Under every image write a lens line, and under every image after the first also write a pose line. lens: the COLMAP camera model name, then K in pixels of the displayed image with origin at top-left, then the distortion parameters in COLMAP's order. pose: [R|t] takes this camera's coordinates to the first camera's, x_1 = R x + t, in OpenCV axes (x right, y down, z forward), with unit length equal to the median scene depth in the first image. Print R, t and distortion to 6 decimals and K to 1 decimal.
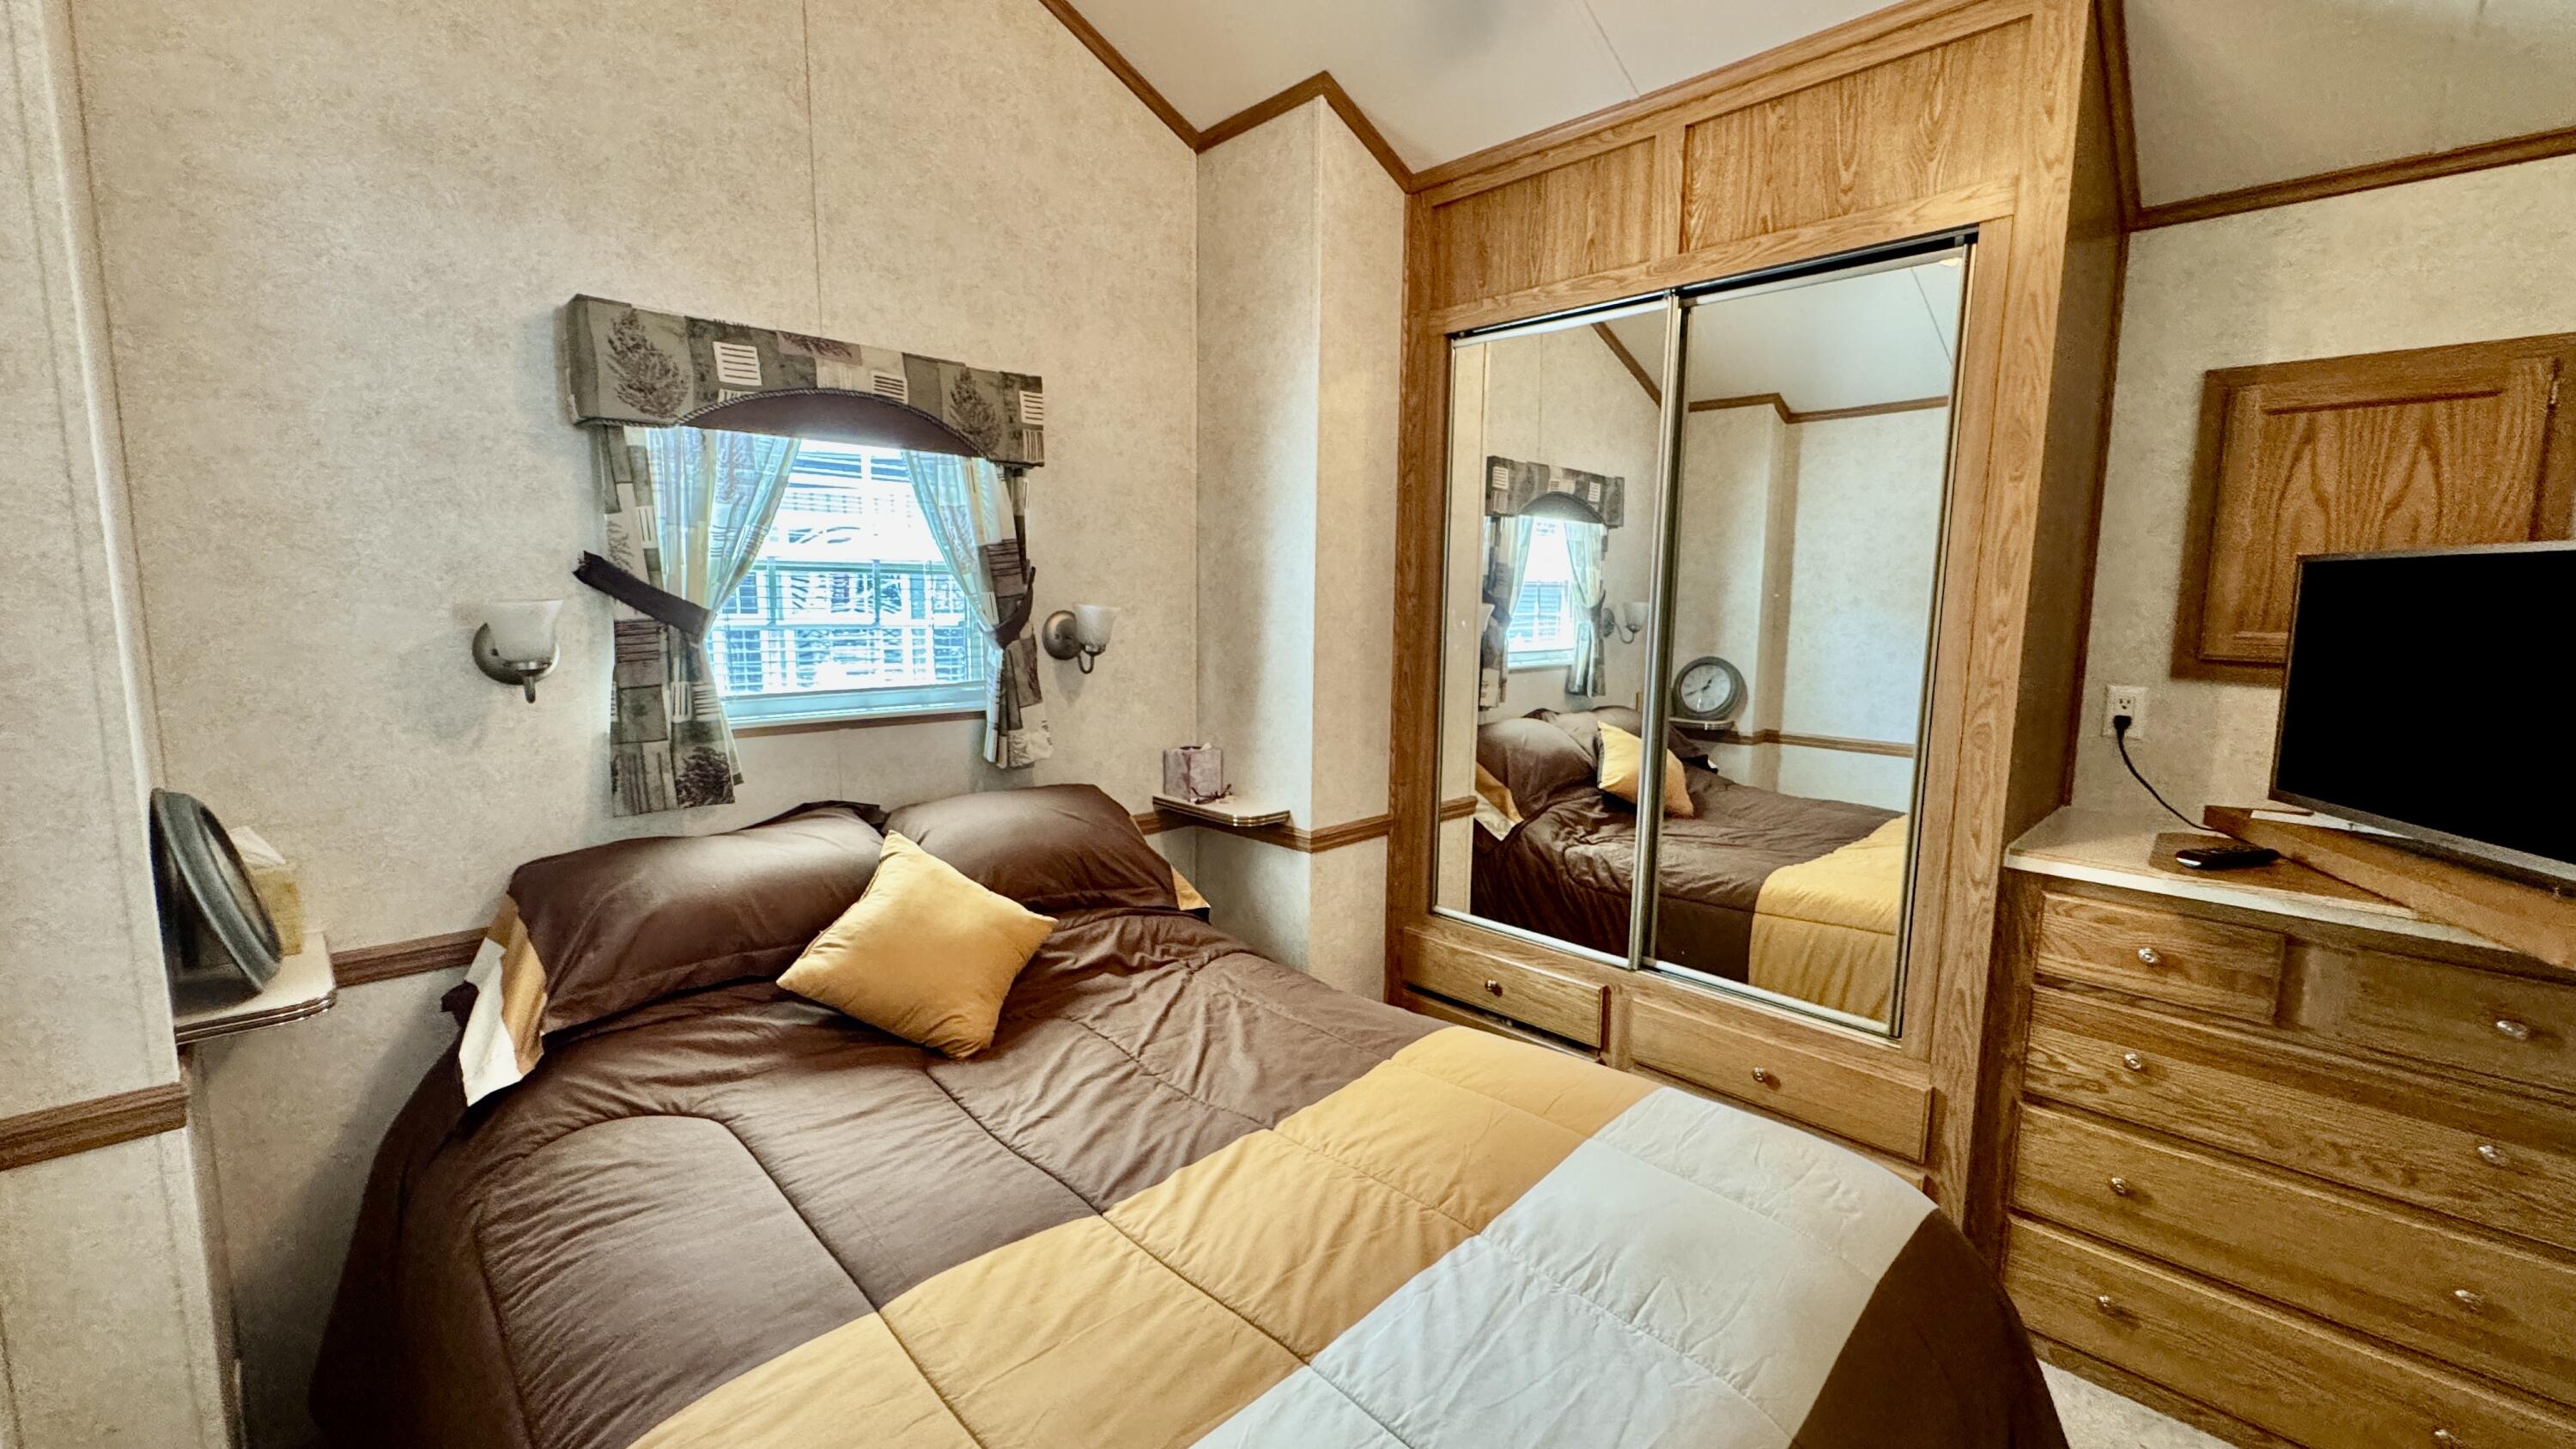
lens RADIAL K [[1032.2, 0, 1286.7], [0, 1032.2, 718.9], [0, 0, 1]] dist [-0.004834, 0.001086]
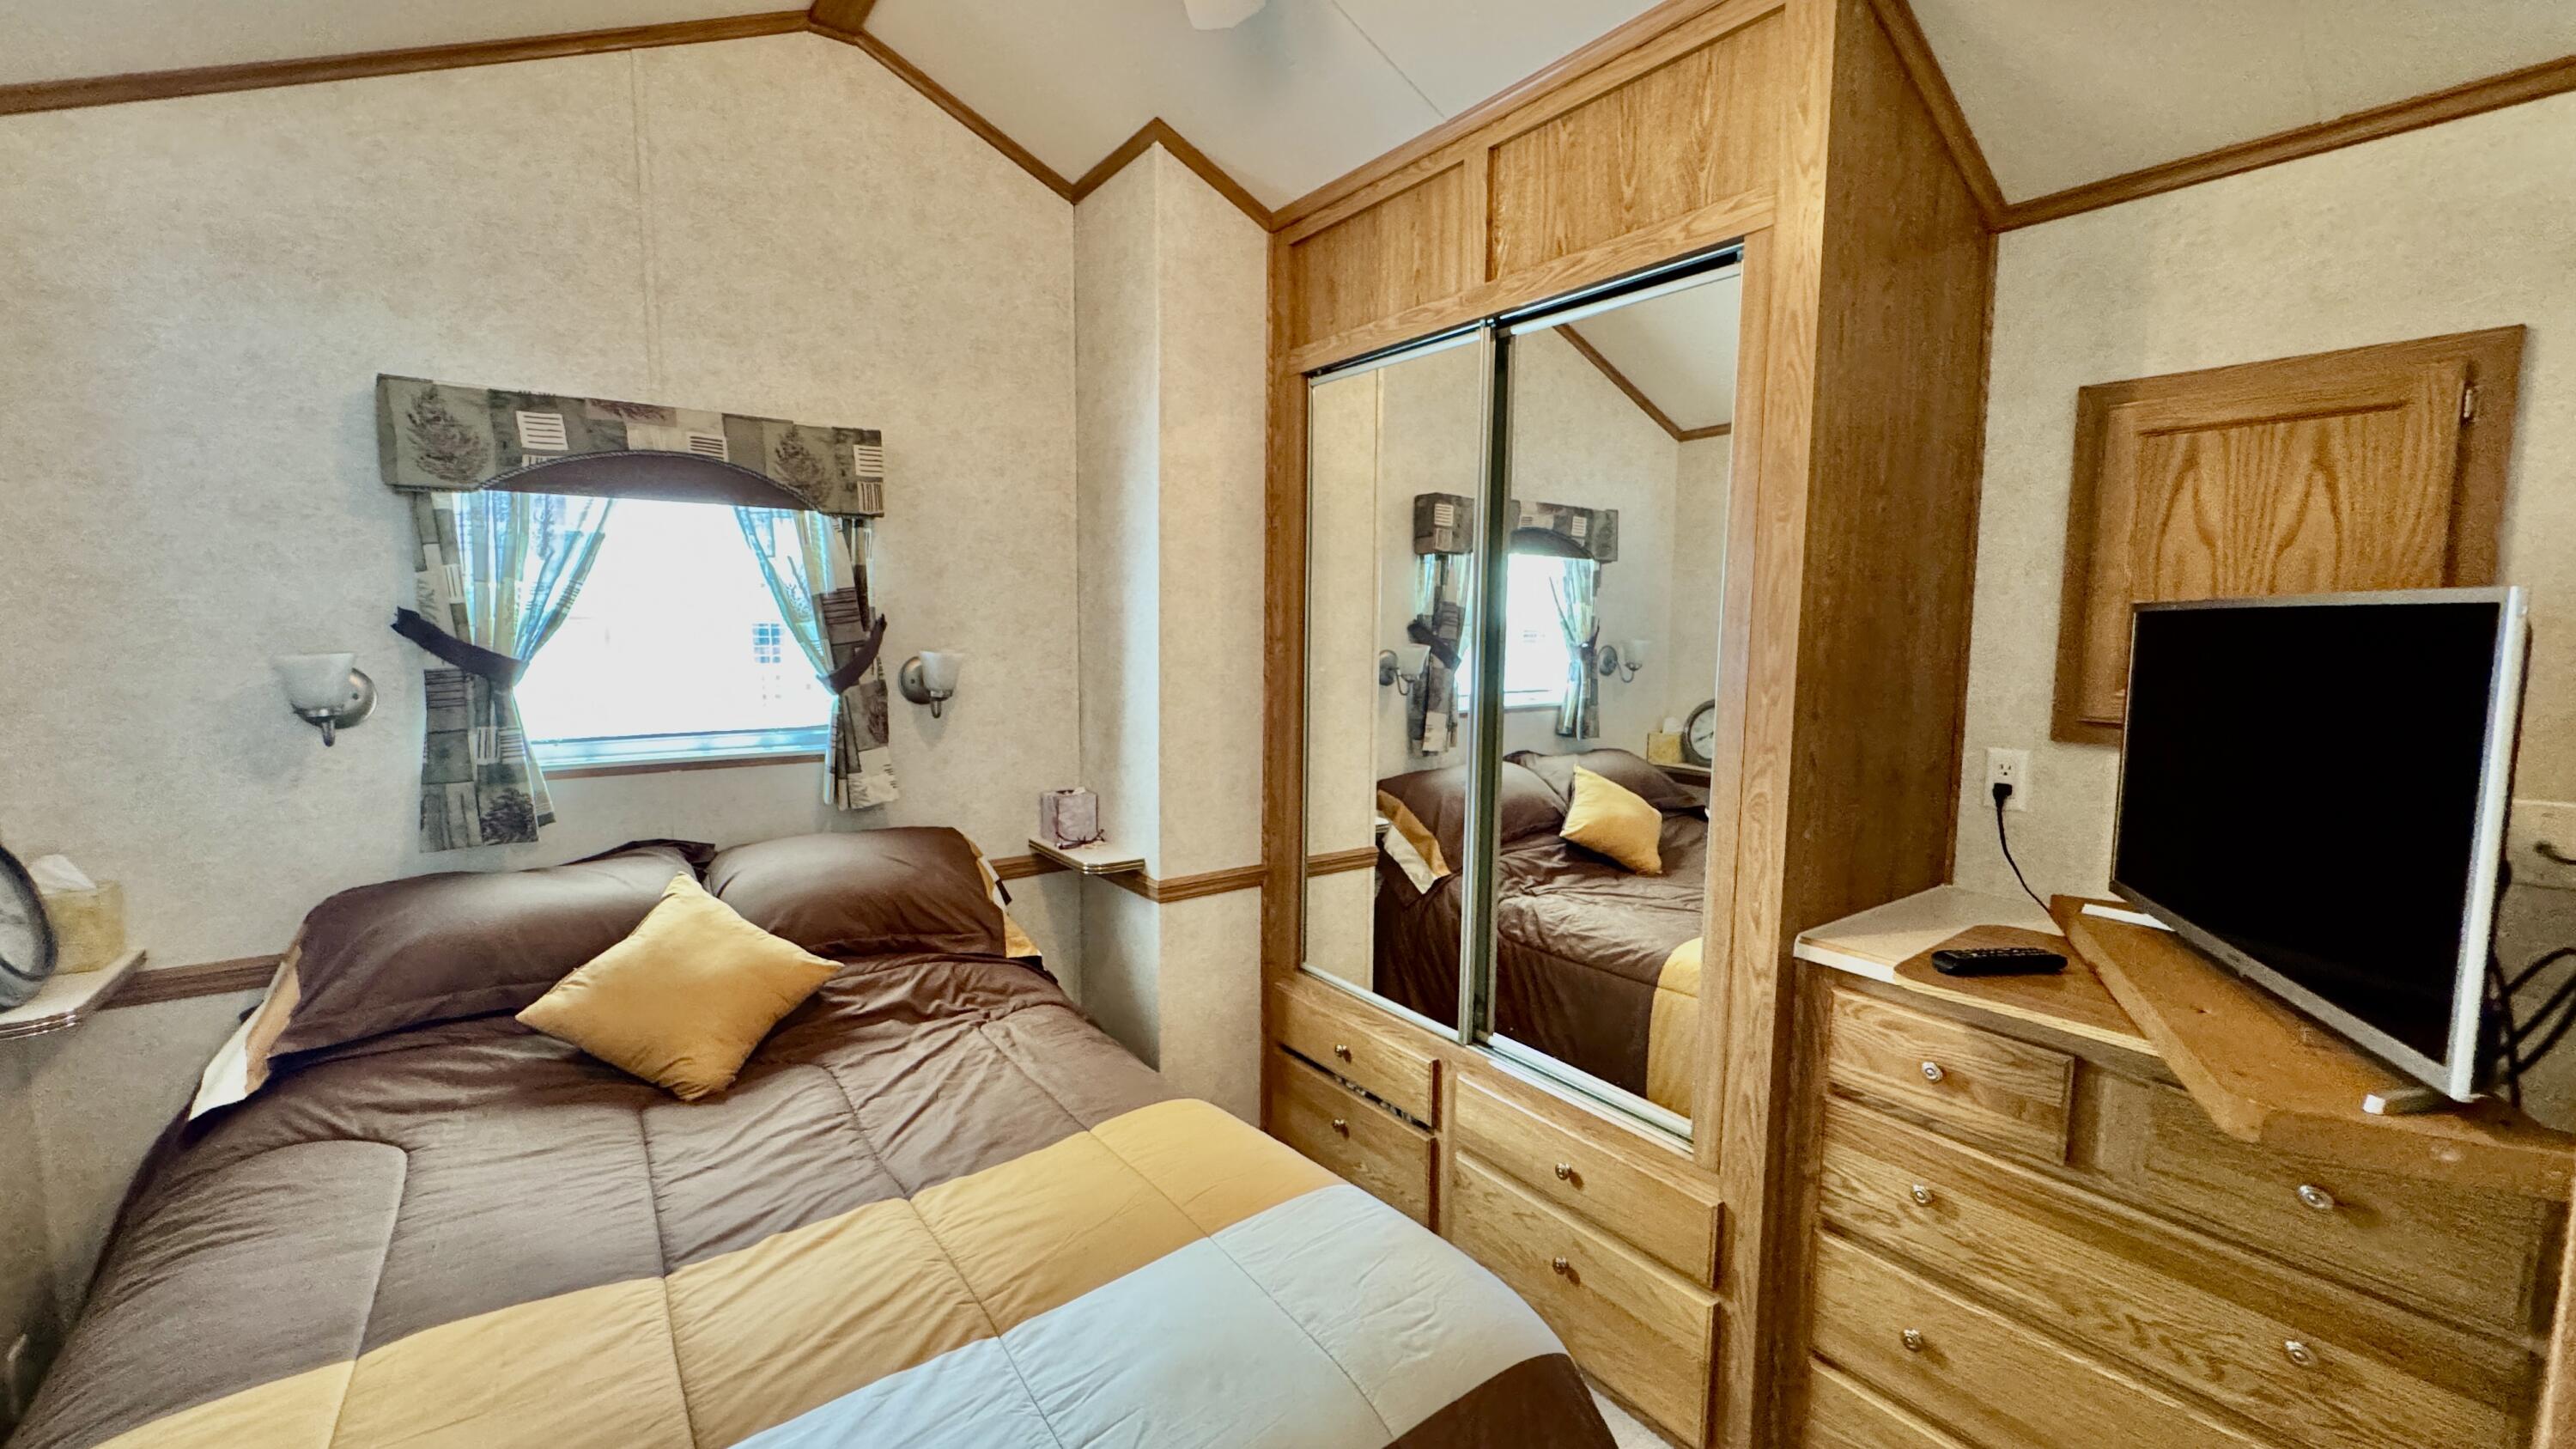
lens RADIAL K [[1032.2, 0, 1286.7], [0, 1032.2, 718.9], [0, 0, 1]] dist [-0.004834, 0.001086]
pose [[0.989497, 0.011496, -0.144094, 0.379062], [-0.015396, 0.999544, -0.025980, -0.028636], [0.143730, 0.027926, 0.989223, 0.059592]]
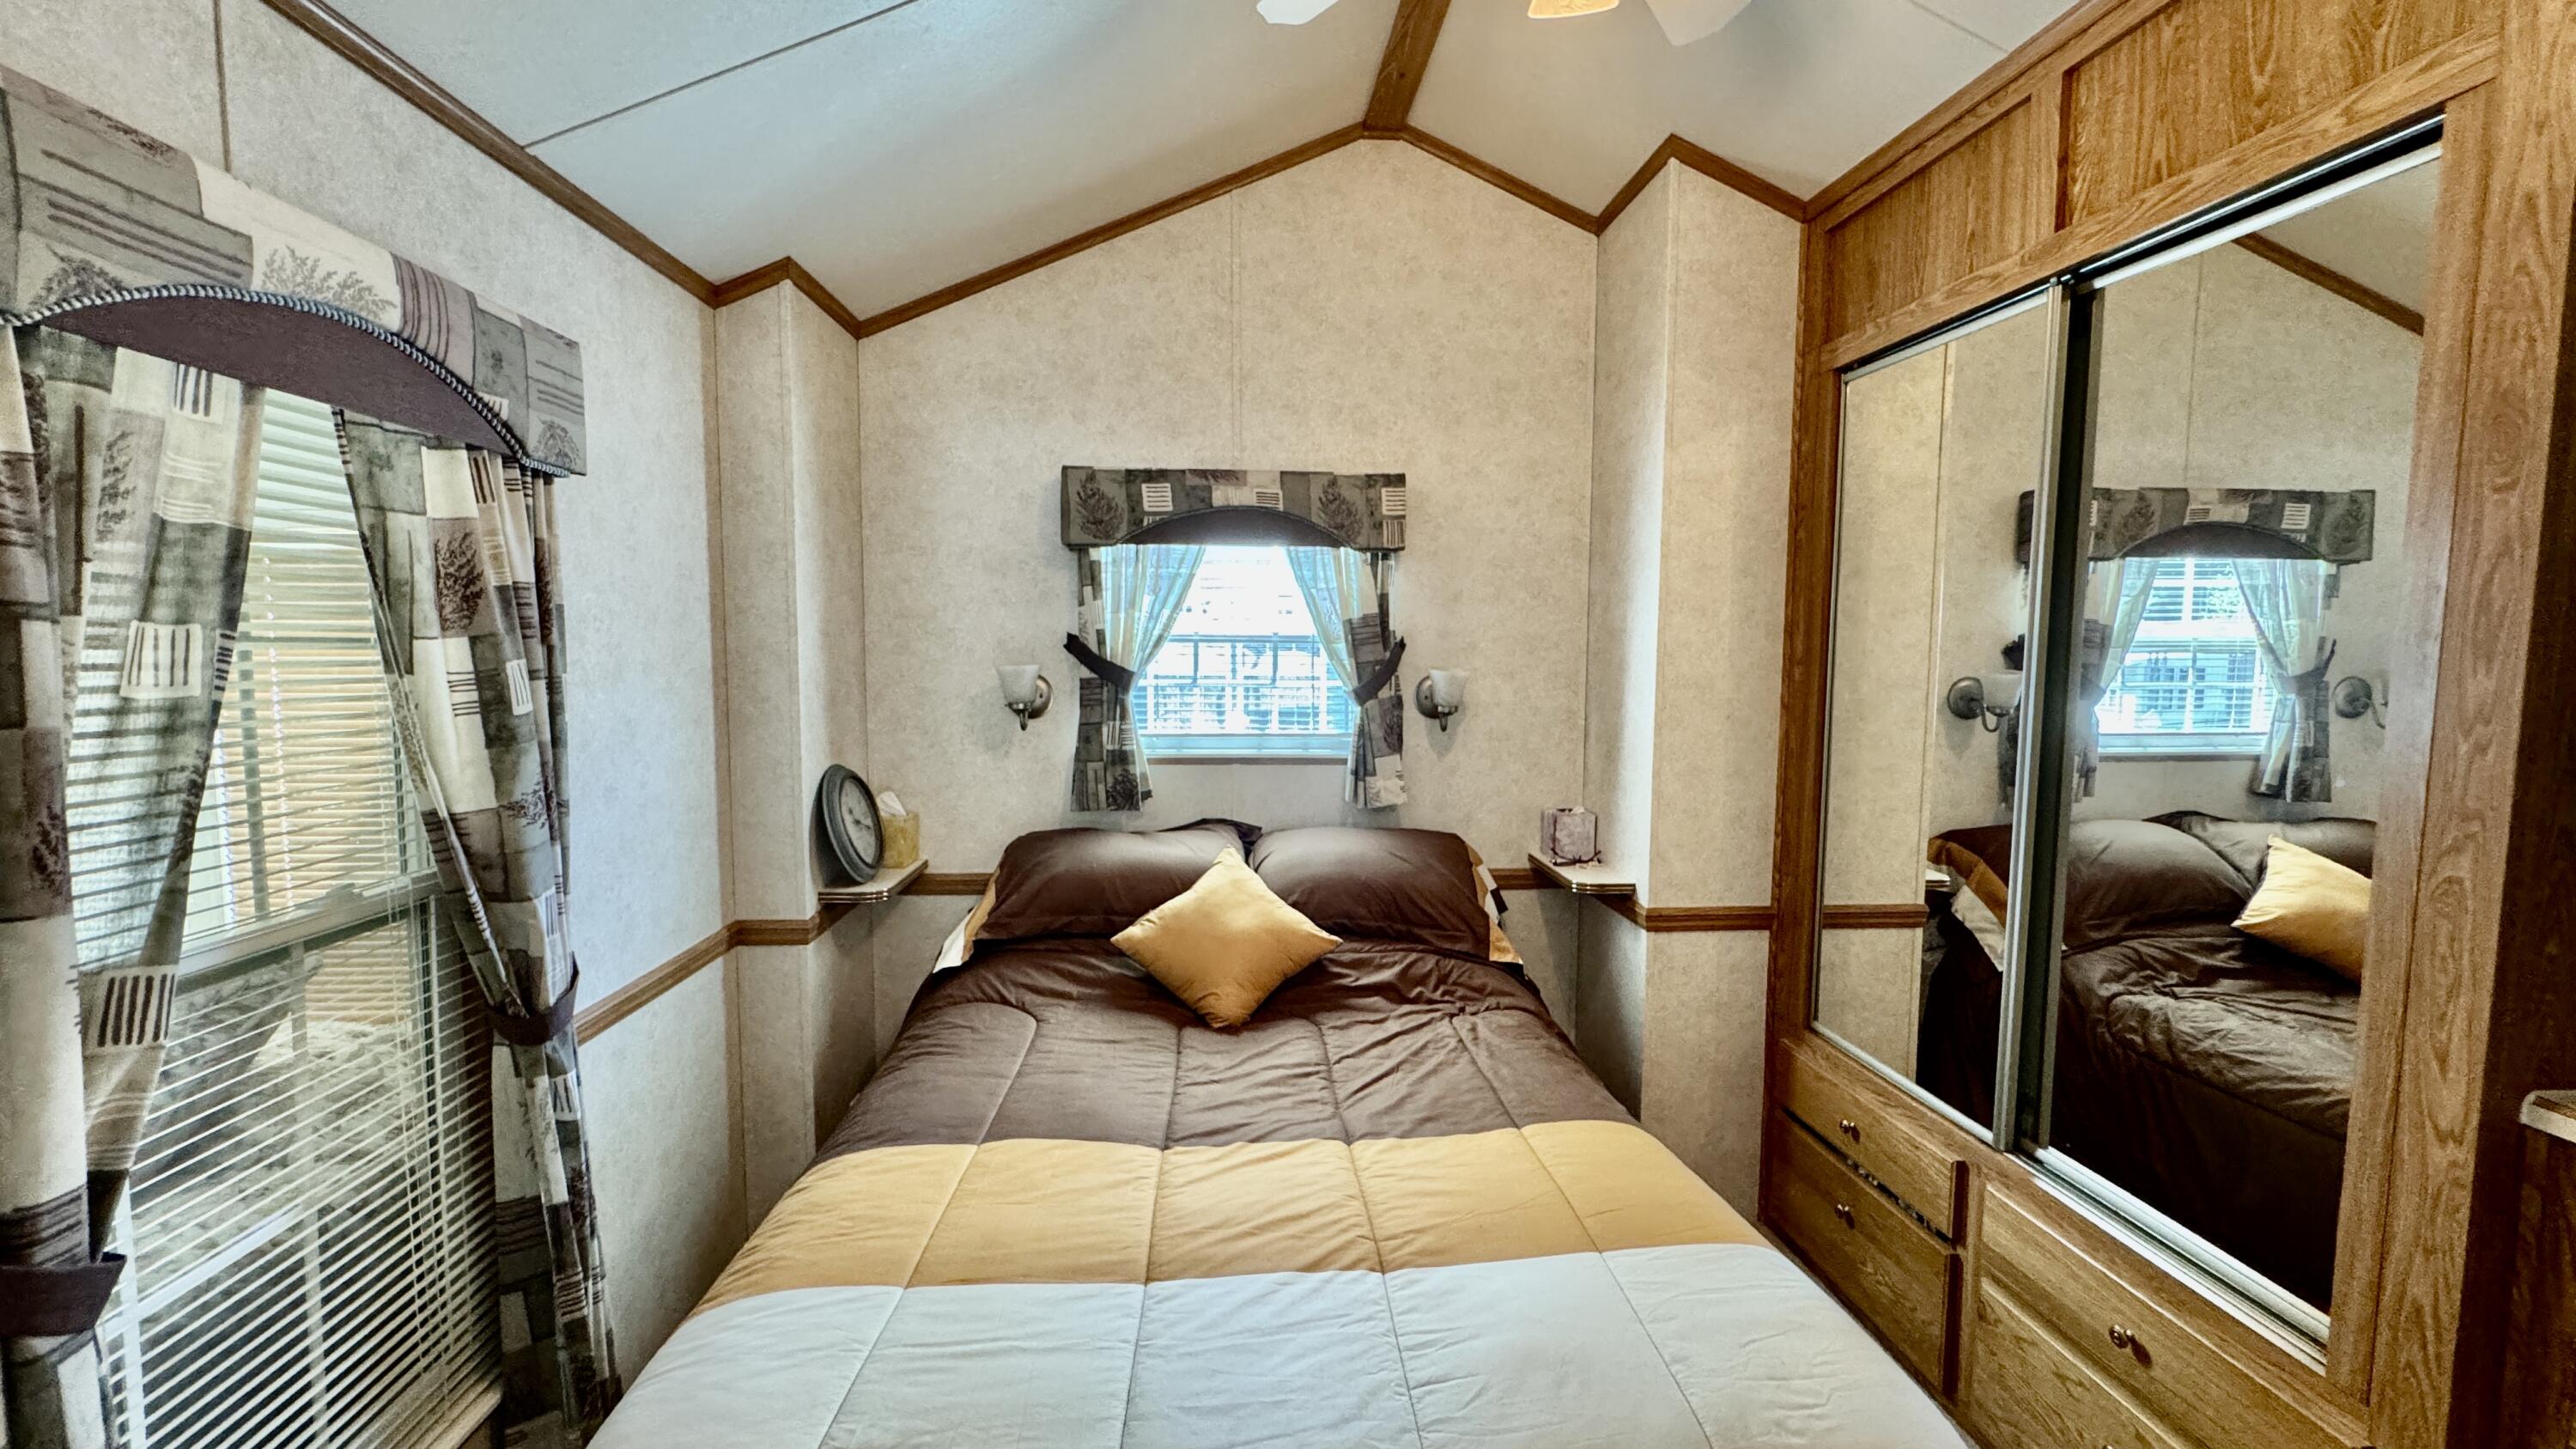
lens RADIAL K [[1032.2, 0, 1286.7], [0, 1032.2, 718.9], [0, 0, 1]] dist [-0.004834, 0.001086]
pose [[0.763069, 0.042009, -0.644951, 0.505284], [-0.076858, 0.996703, -0.026014, -0.020243], [0.641731, 0.069420, 0.763781, 0.059977]]
